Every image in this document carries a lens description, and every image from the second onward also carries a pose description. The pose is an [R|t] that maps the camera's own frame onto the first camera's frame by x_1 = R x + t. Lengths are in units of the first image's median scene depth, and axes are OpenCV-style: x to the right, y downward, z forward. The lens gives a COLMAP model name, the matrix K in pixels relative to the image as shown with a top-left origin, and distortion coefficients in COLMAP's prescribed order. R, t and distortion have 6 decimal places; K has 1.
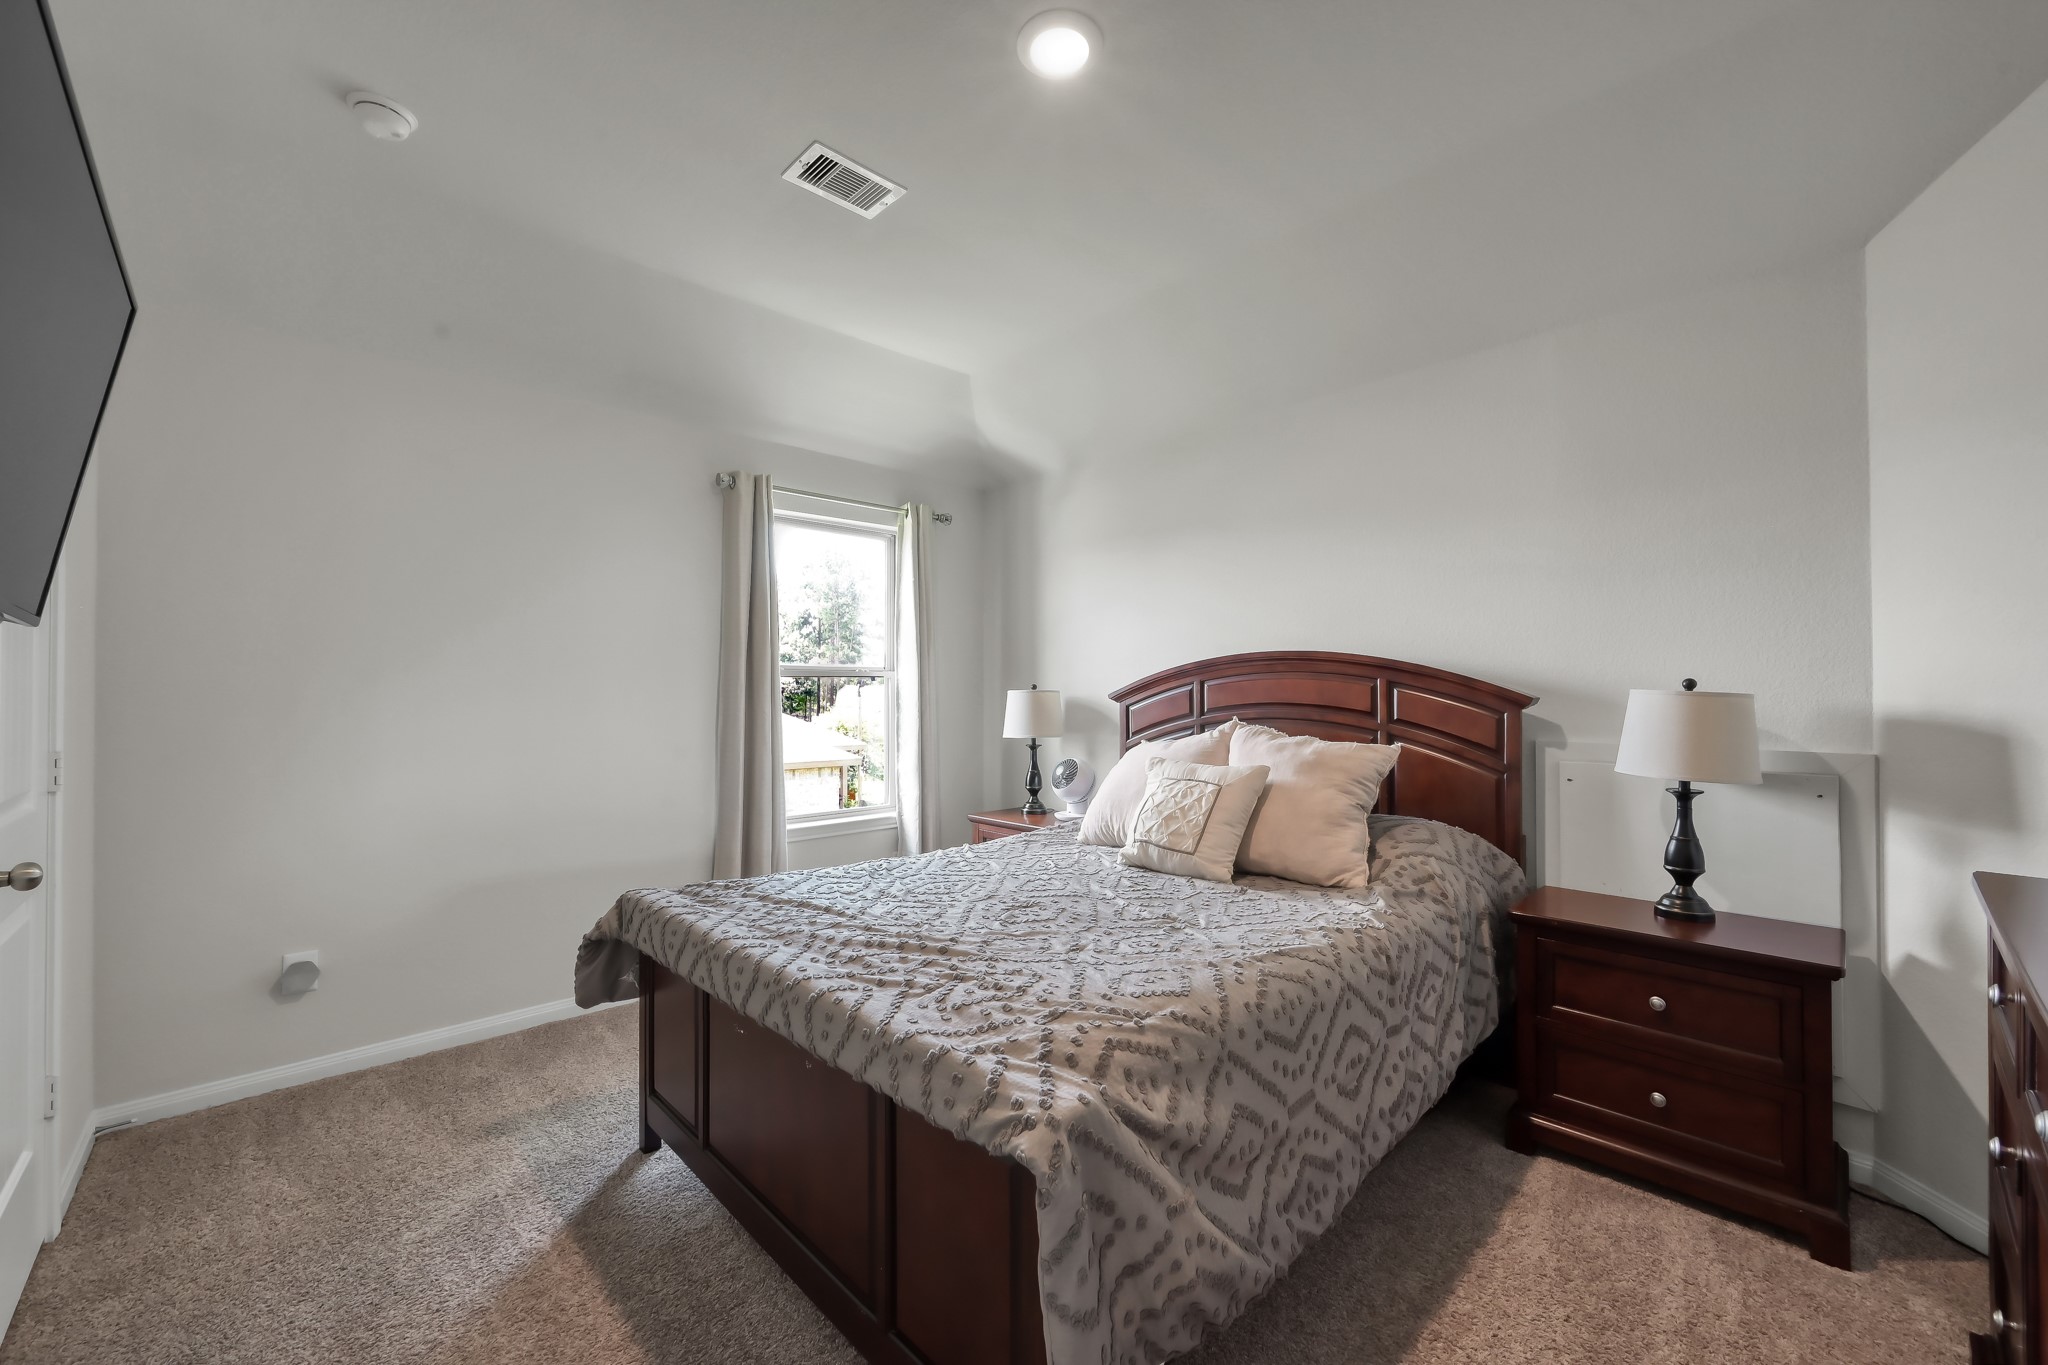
lens RADIAL K [[806.6, 0, 1030.6], [0, 806.6, 683.5], [0, 0, 1]] dist [-0.000148, 0.000209]
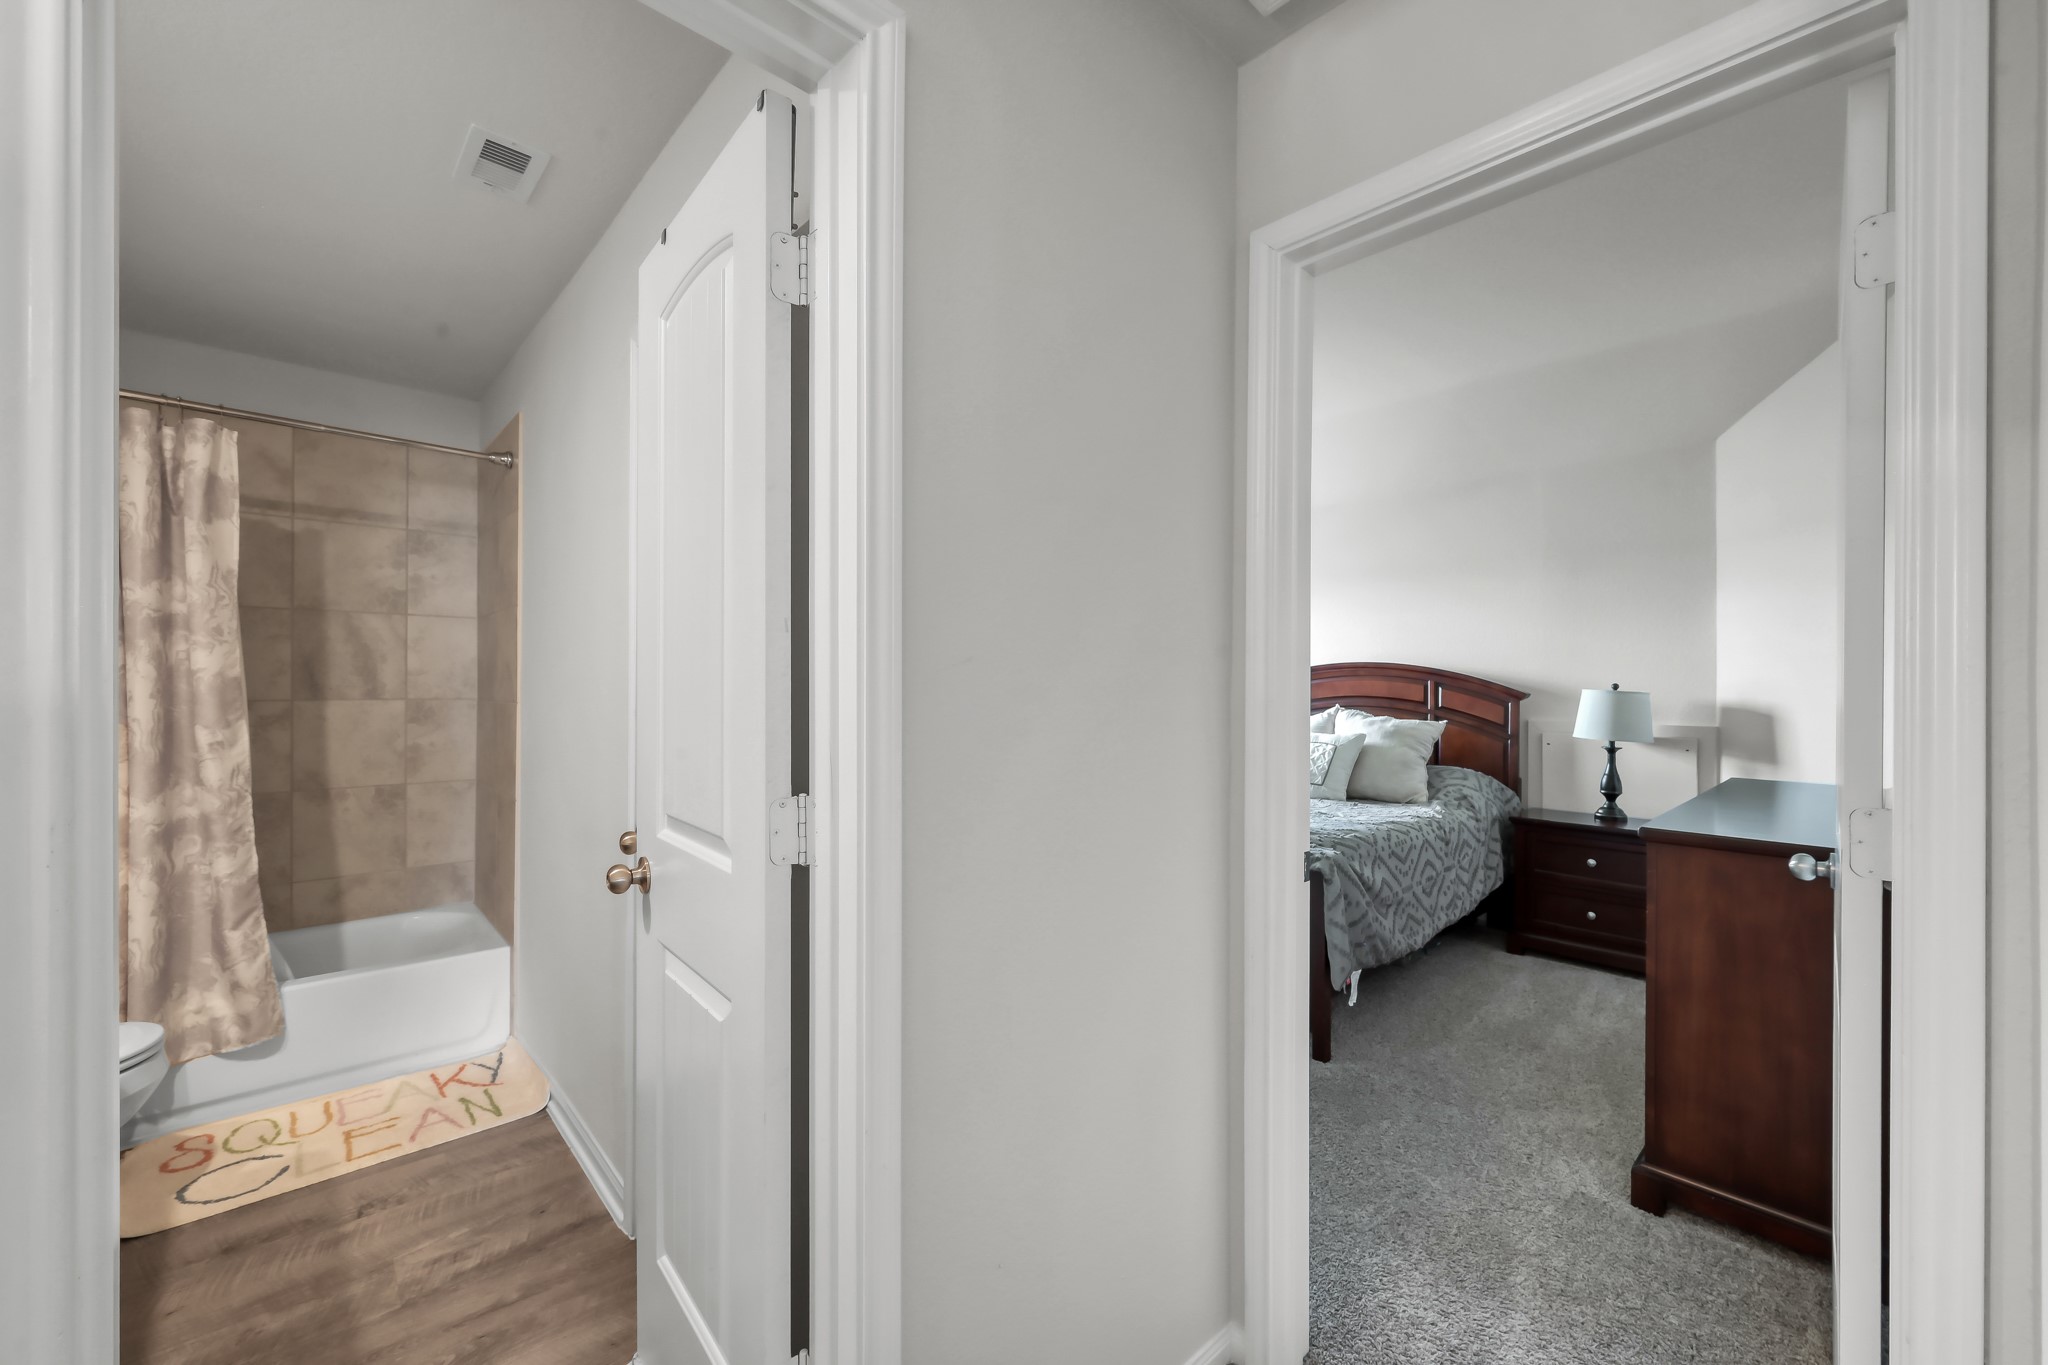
lens RADIAL K [[806.6, 0, 1030.6], [0, 806.6, 683.5], [0, 0, 1]] dist [-0.000148, 0.000209]
pose [[0.999942, 0.007447, -0.007748, -0.434312], [-0.007380, 0.999935, 0.008645, -0.011583], [0.007812, -0.008587, 0.999933, -0.752947]]
